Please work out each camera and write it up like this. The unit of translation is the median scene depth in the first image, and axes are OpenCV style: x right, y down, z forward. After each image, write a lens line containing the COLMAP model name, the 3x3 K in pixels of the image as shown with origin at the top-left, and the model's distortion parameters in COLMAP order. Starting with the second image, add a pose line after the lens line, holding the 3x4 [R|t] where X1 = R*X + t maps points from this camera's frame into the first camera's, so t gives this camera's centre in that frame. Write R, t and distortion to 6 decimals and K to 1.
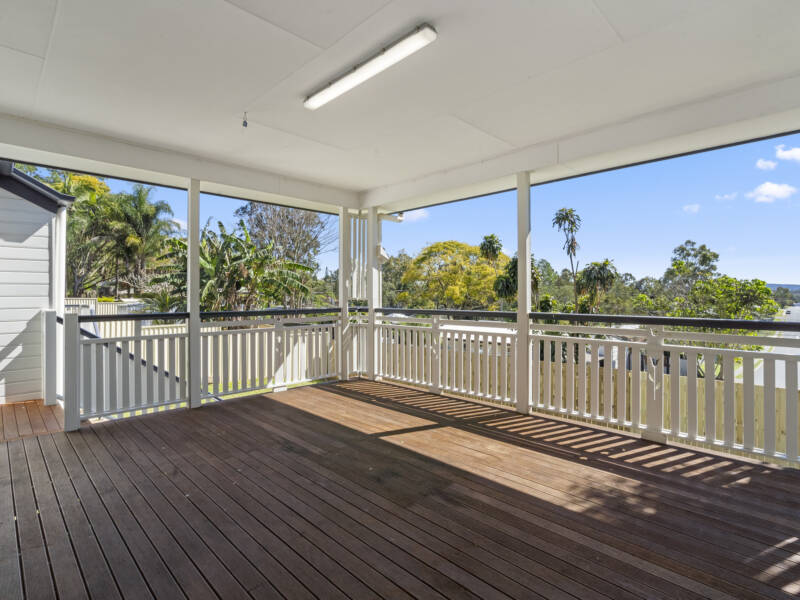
lens RADIAL K [[410.3, 0, 399.6], [0, 410.3, 295.5], [0, 0, 1]] dist [-0.001528, -0.000123]
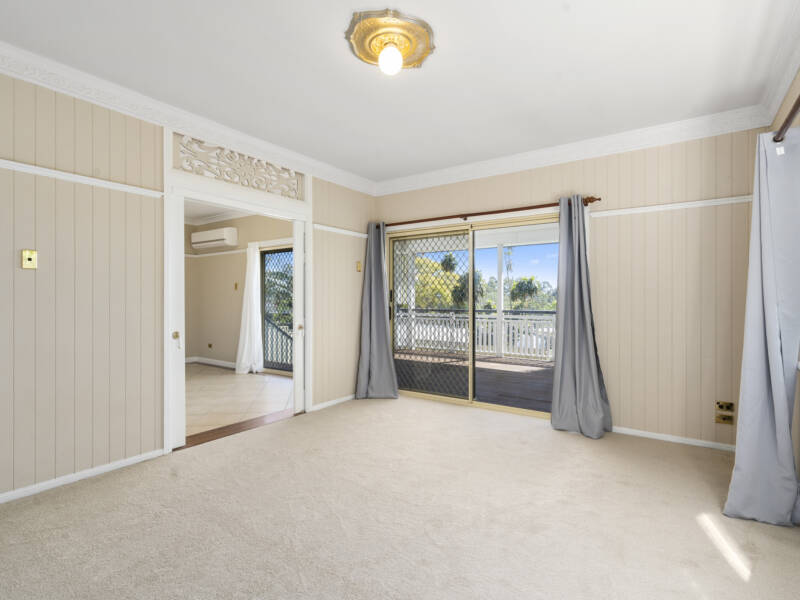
lens RADIAL K [[410.3, 0, 399.6], [0, 410.3, 295.5], [0, 0, 1]] dist [-0.001528, -0.000123]
pose [[0.986346, 0.000093, 0.164688, -0.187871], [0.002543, 0.999872, -0.015799, 0.000944], [-0.164669, 0.016002, 0.986219, -0.340299]]
